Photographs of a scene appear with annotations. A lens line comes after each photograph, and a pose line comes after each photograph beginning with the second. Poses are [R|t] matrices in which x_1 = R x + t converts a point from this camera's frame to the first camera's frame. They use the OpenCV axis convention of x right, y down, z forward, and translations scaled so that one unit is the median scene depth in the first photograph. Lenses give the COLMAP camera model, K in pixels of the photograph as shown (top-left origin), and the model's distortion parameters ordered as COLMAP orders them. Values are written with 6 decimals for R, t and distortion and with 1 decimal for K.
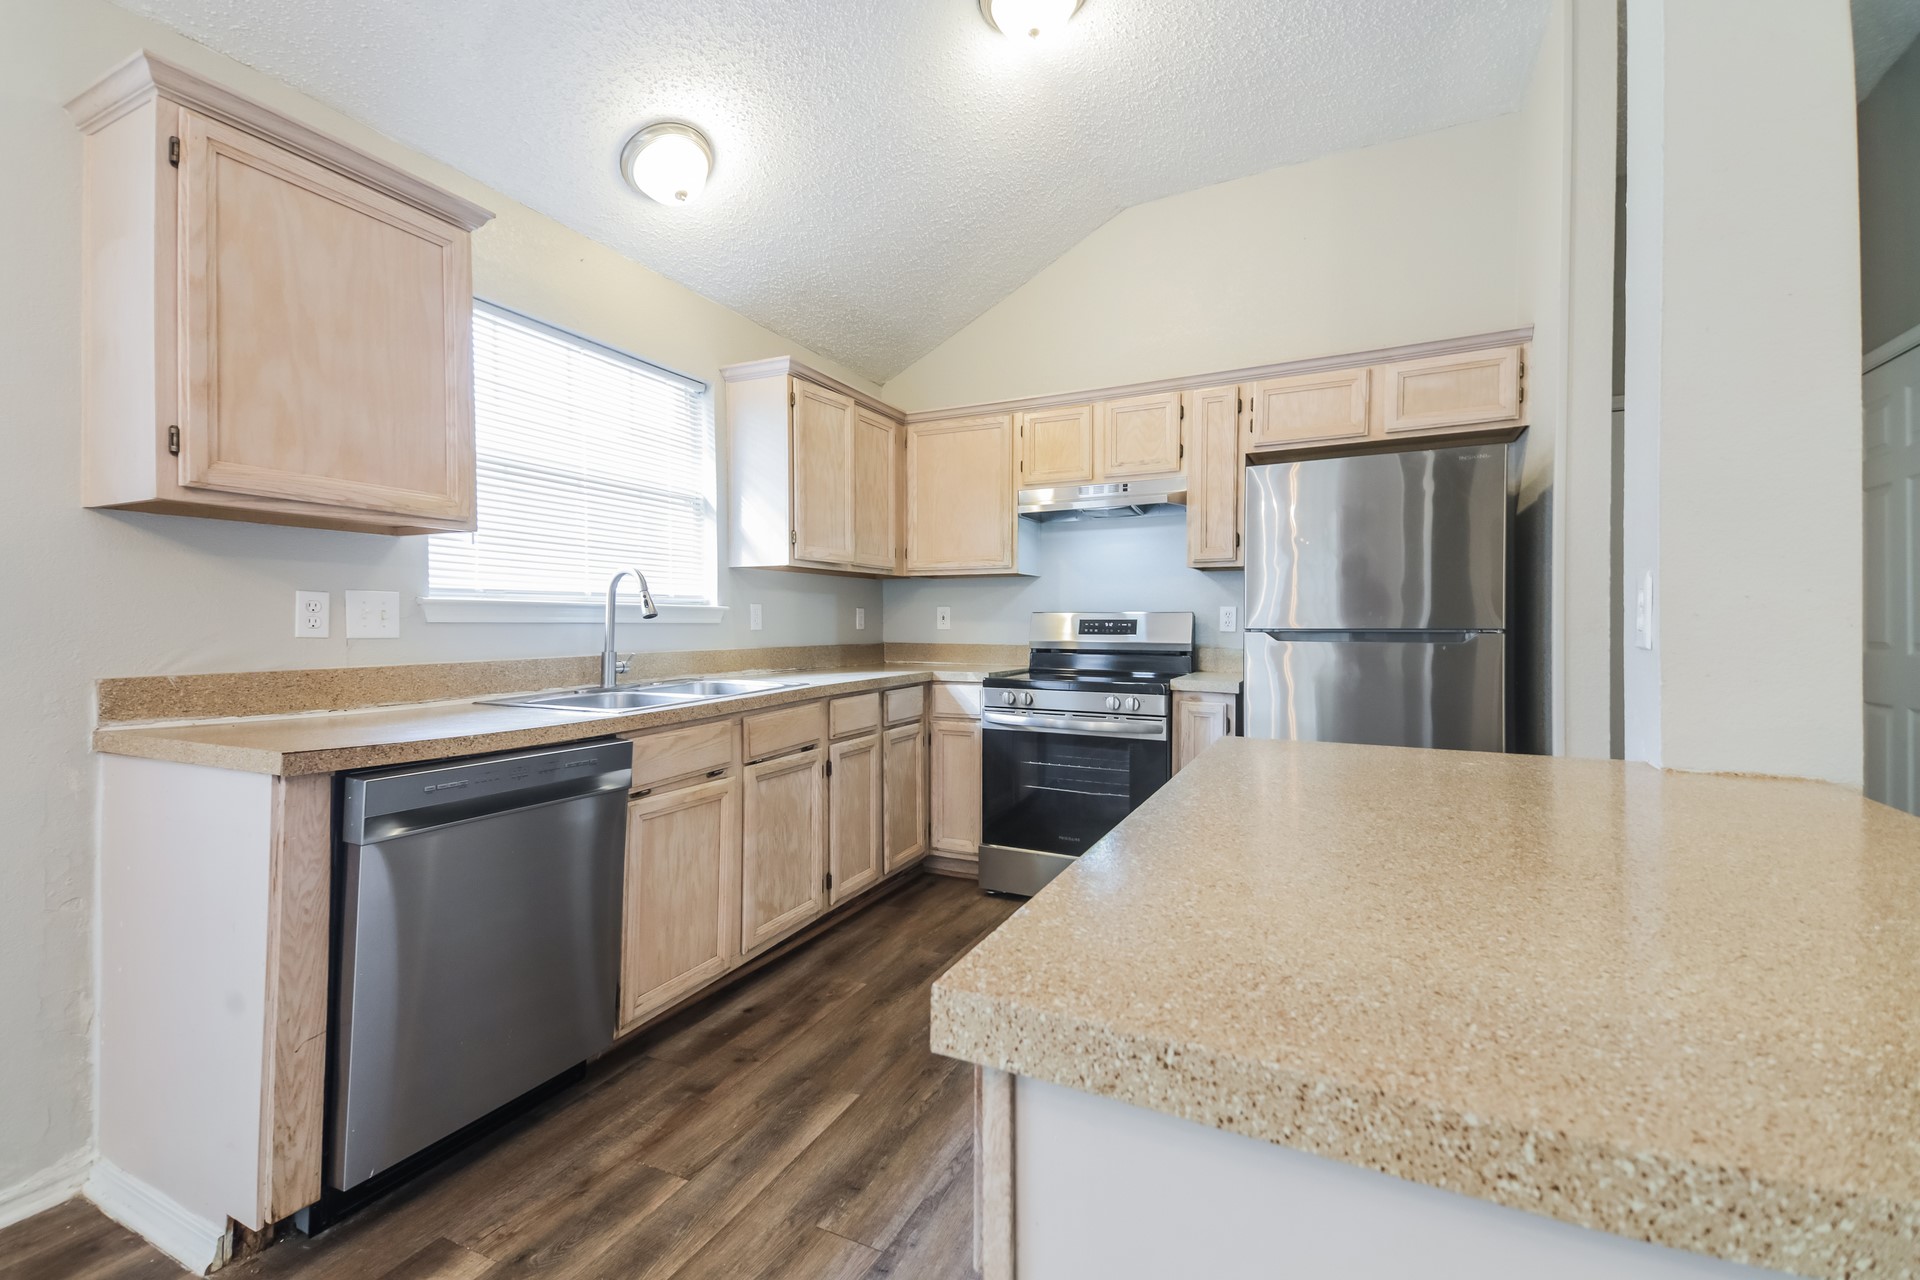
lens RADIAL K [[828.5, 0, 957.5], [0, 828.5, 628.9], [0, 0, 1]] dist [0.122348, -0.059444]
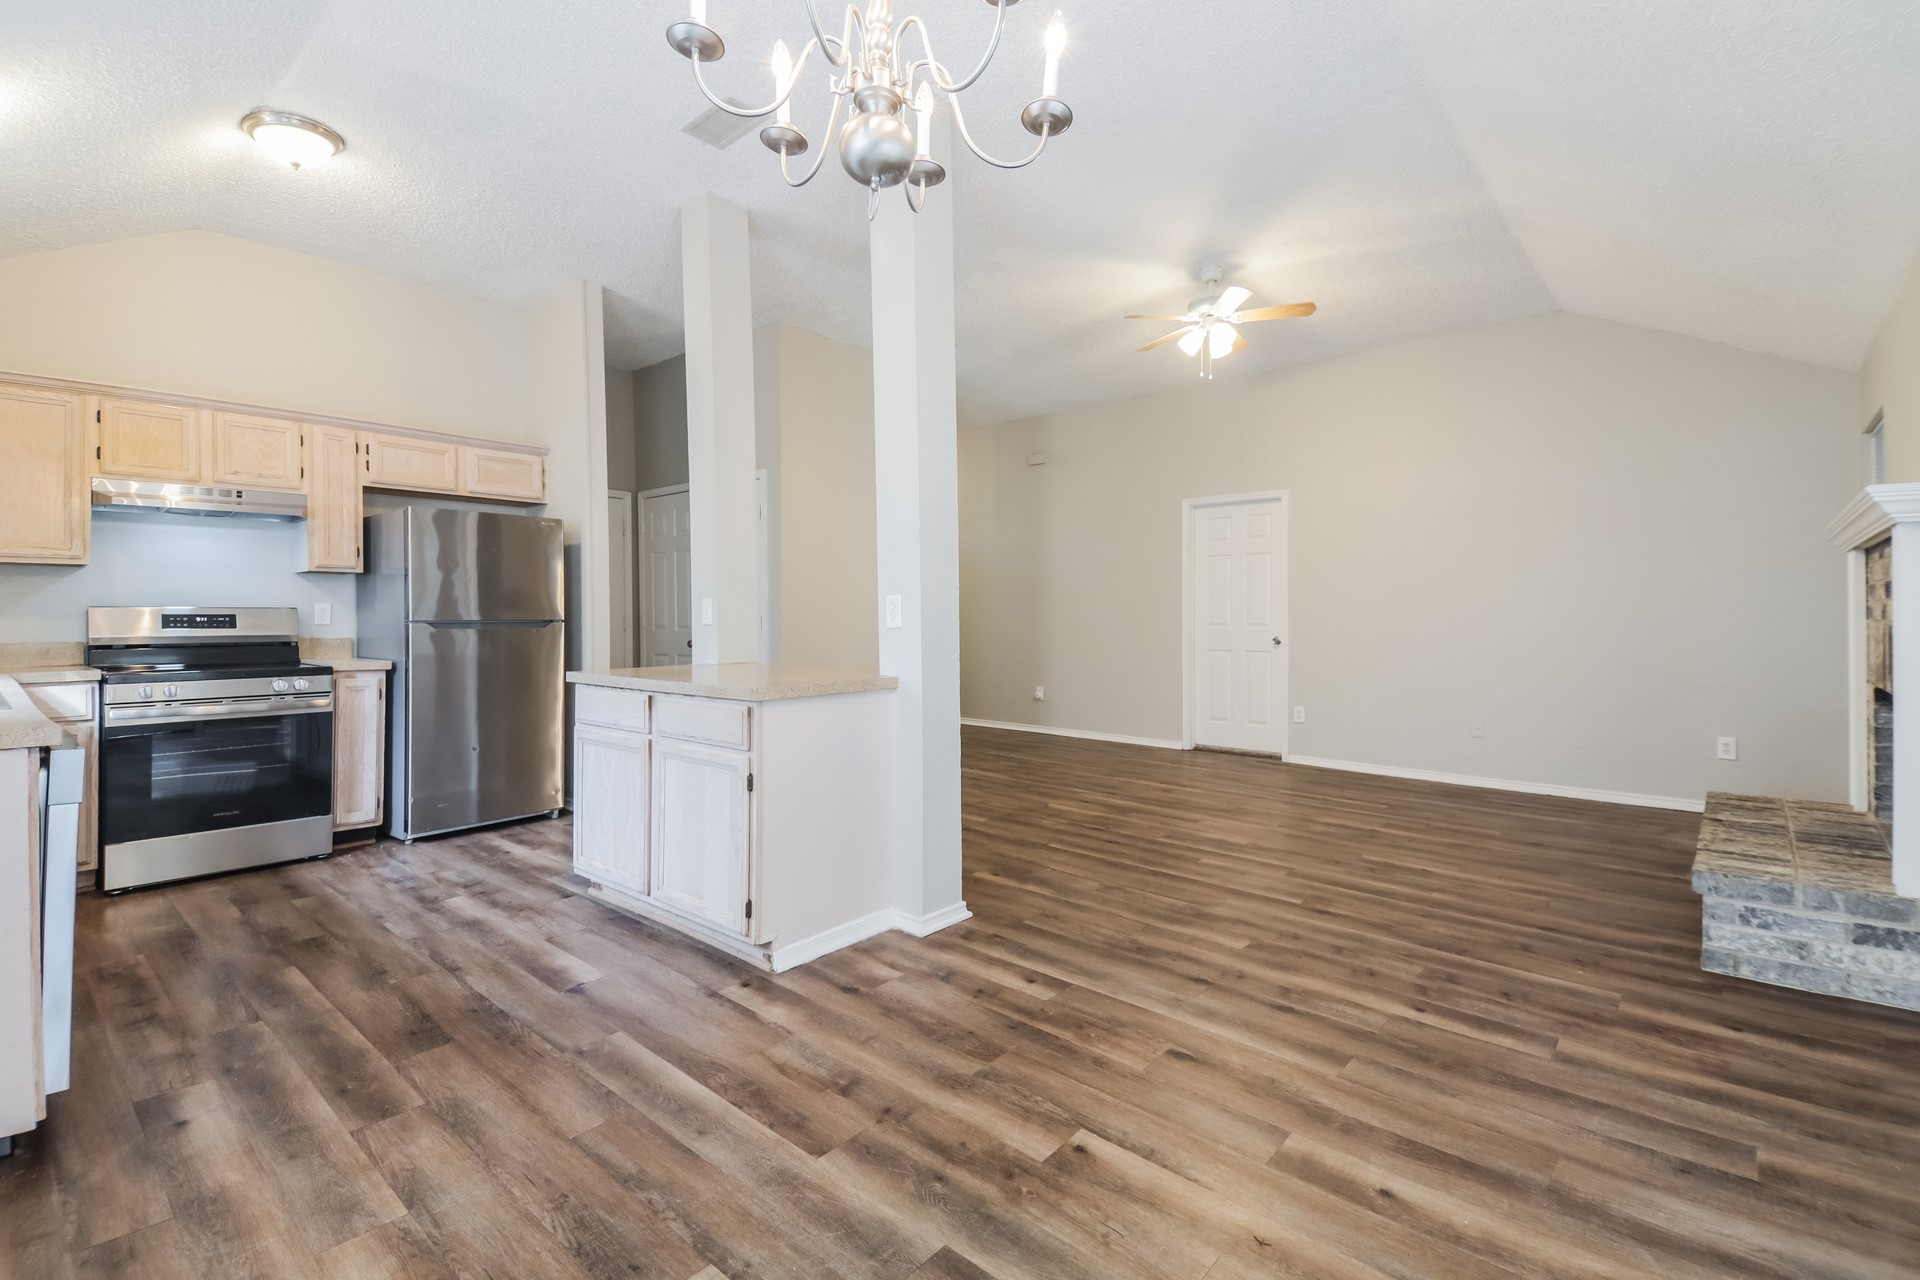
lens RADIAL K [[855.4, 0, 963.6], [0, 855.4, 620.6], [0, 0, 1]] dist [0.099970, -0.055671]
pose [[0.263901, -0.008083, 0.964516, -0.864068], [0.009939, 0.999935, 0.005660, 0.000107], [-0.964499, 0.008093, 0.263964, -0.289259]]
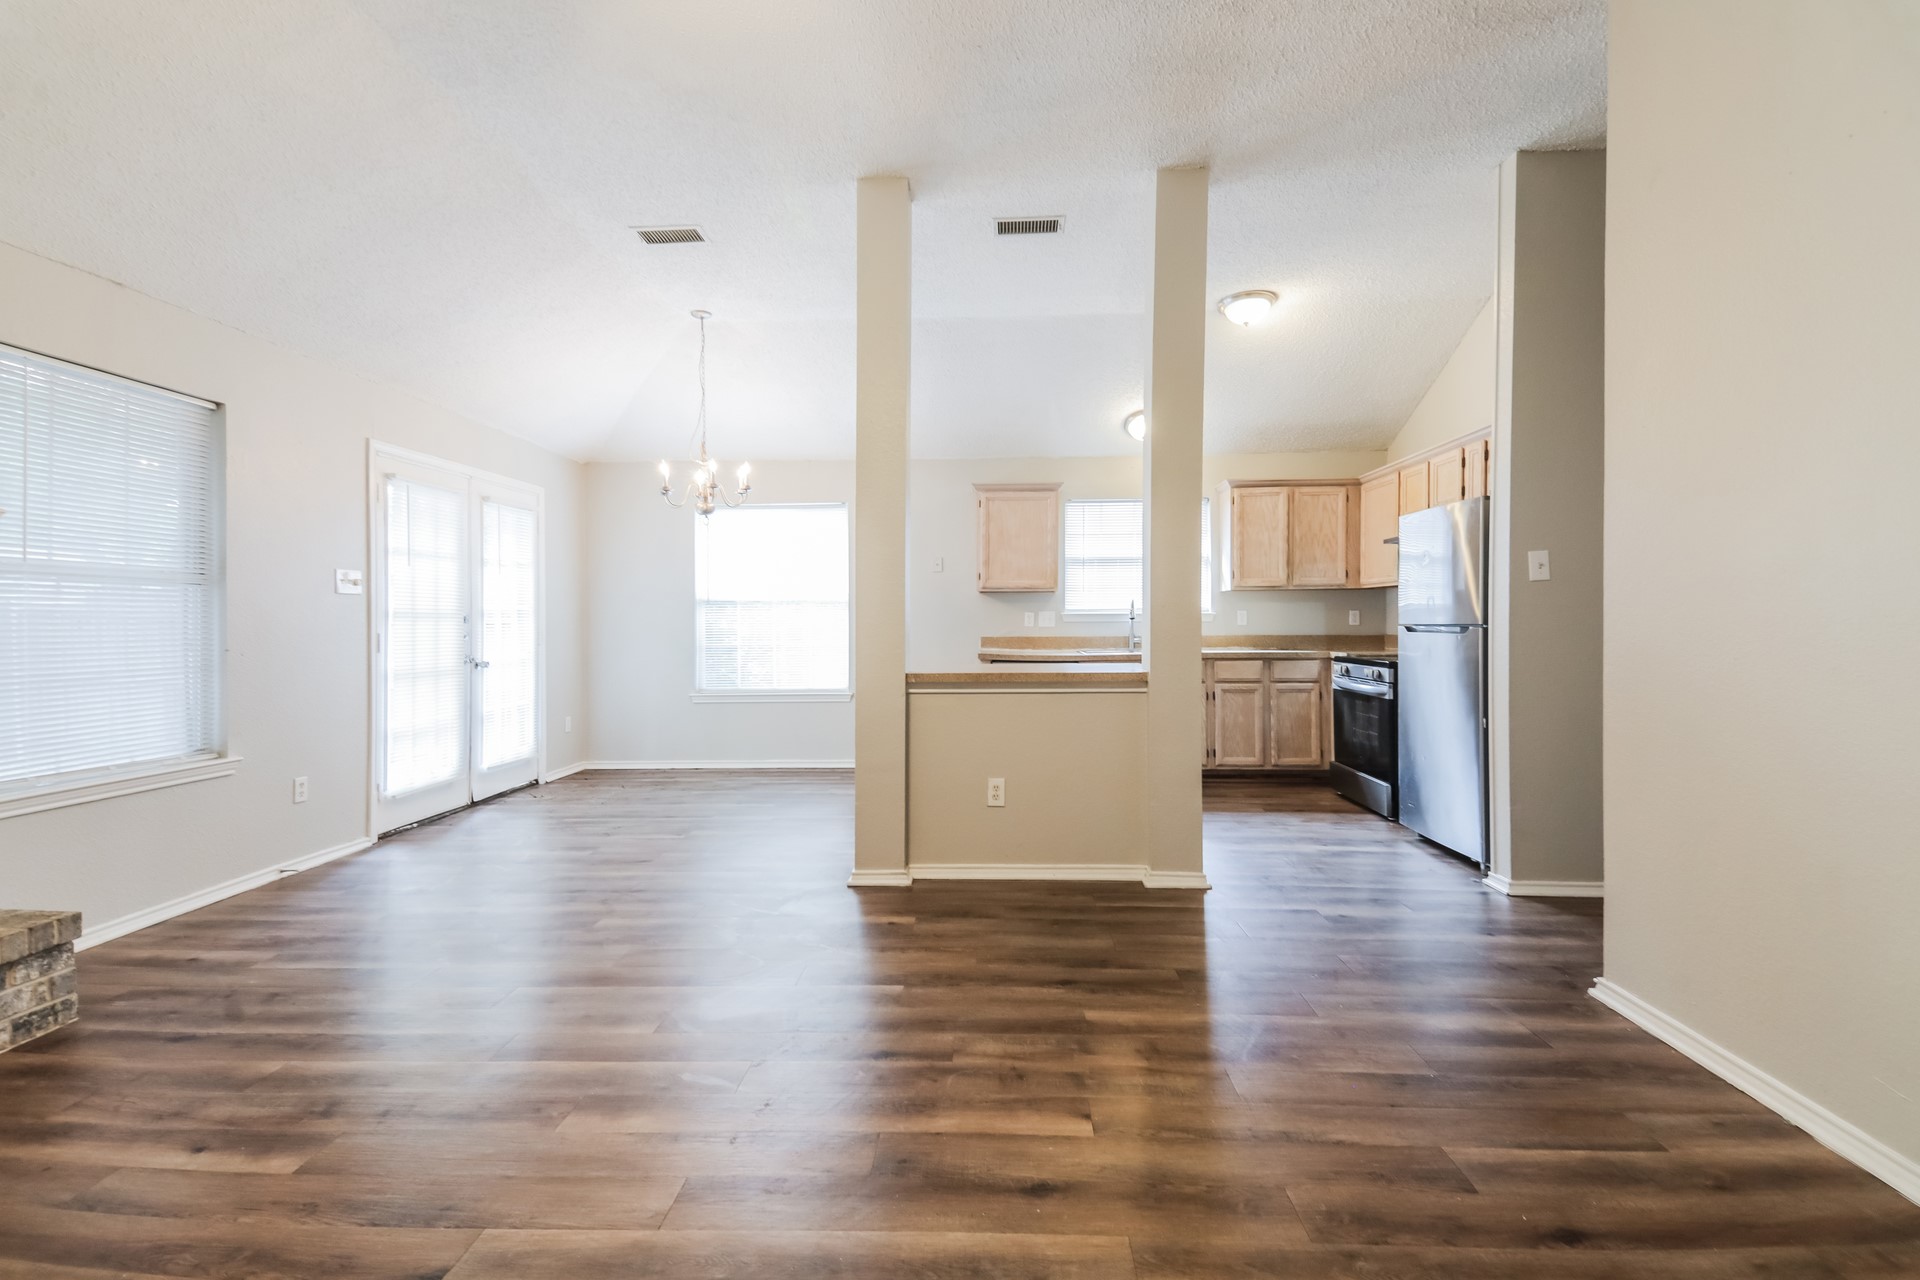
lens RADIAL K [[855.4, 0, 963.6], [0, 855.4, 620.6], [0, 0, 1]] dist [0.099970, -0.055671]
pose [[0.400858, -0.002836, -0.916136, 1.522368], [-0.002245, 0.999989, -0.004077, 0.001702], [0.916138, 0.003691, 0.400847, -0.360009]]
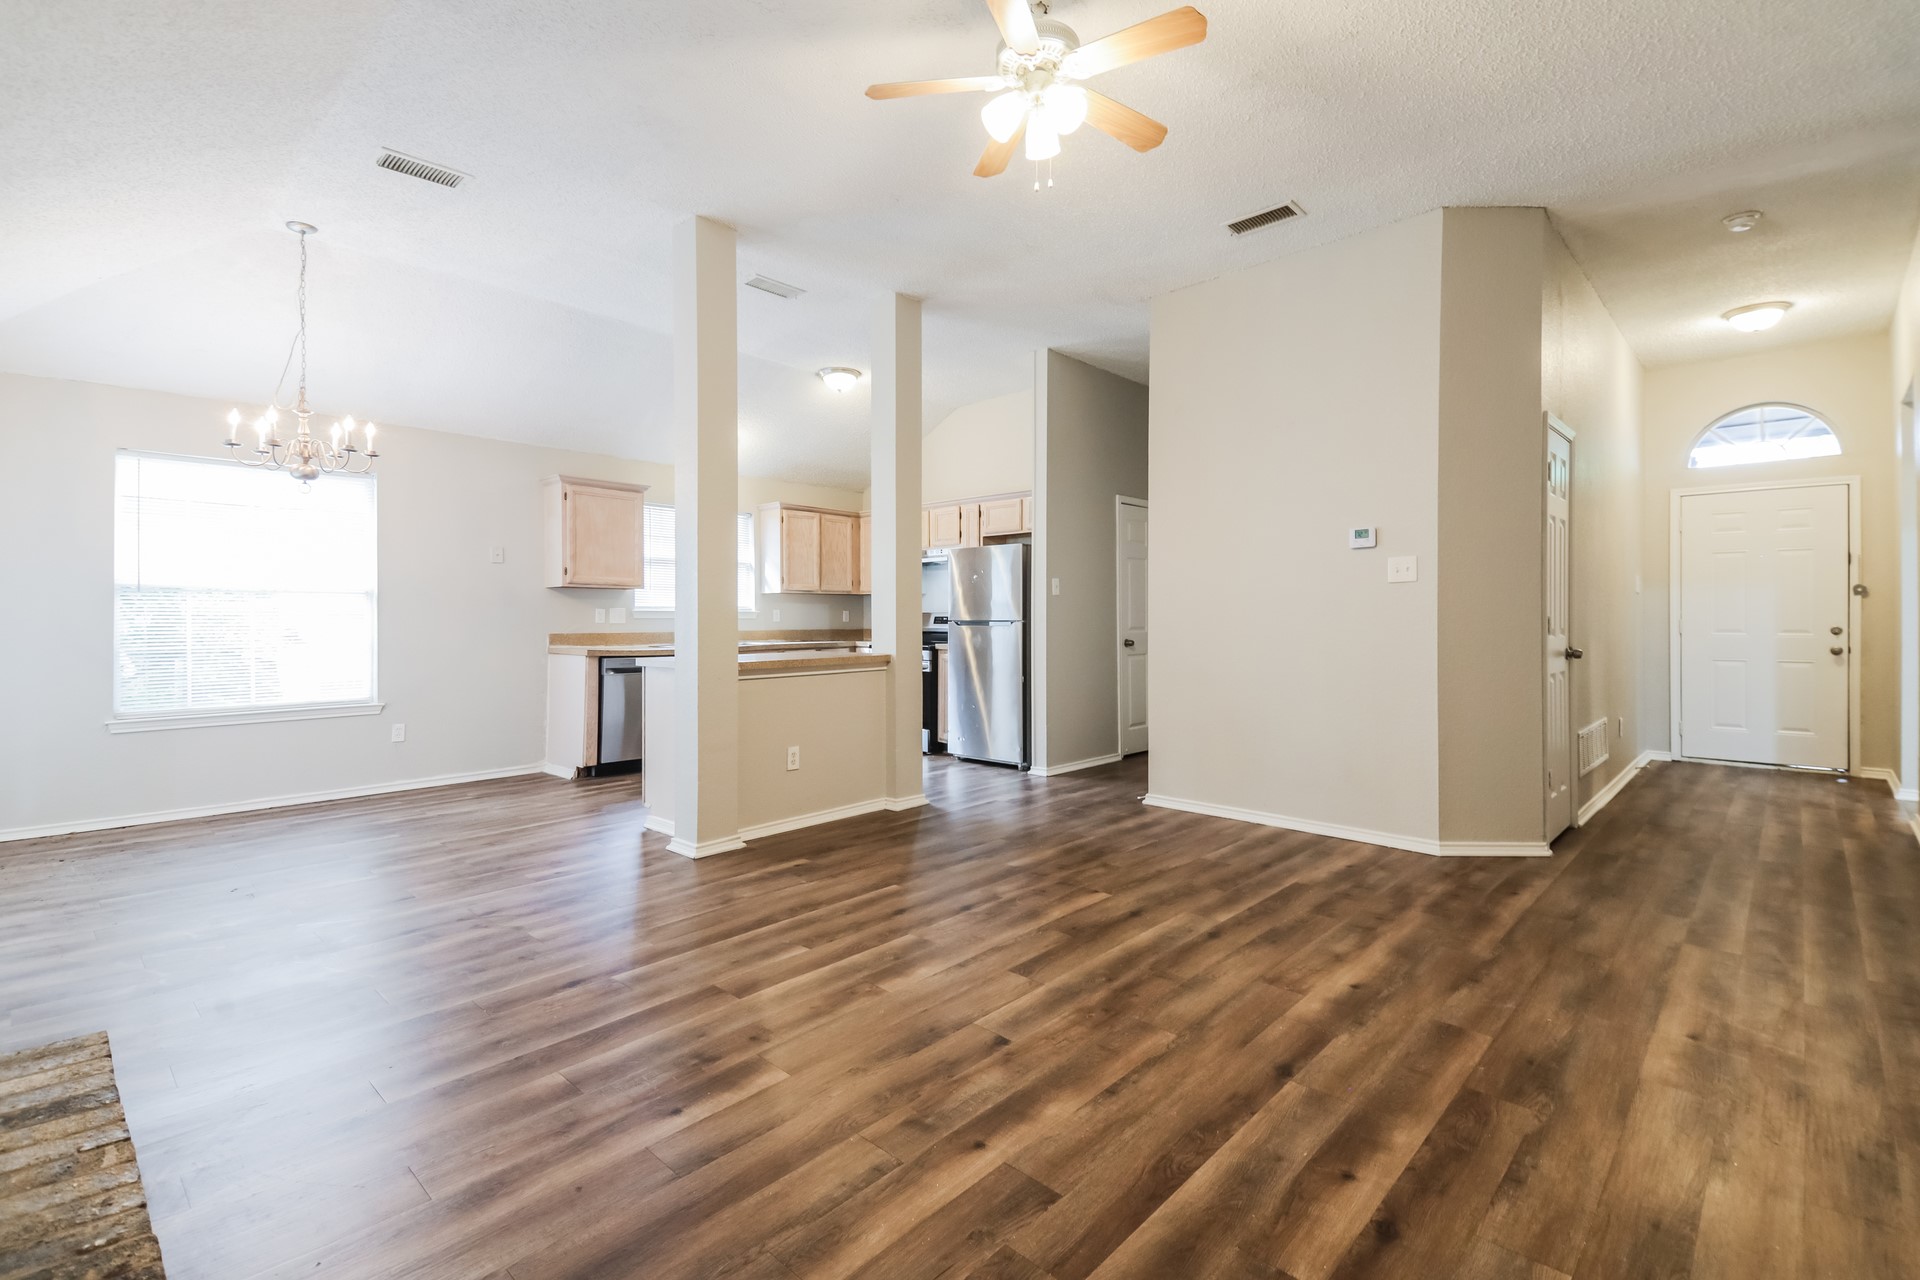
lens RADIAL K [[855.4, 0, 963.6], [0, 855.4, 620.6], [0, 0, 1]] dist [0.099970, -0.055671]
pose [[0.956933, -0.001017, -0.290308, 1.090262], [-0.000274, 0.999990, -0.004407, 0.011114], [0.290310, 0.004297, 0.956923, -1.242651]]
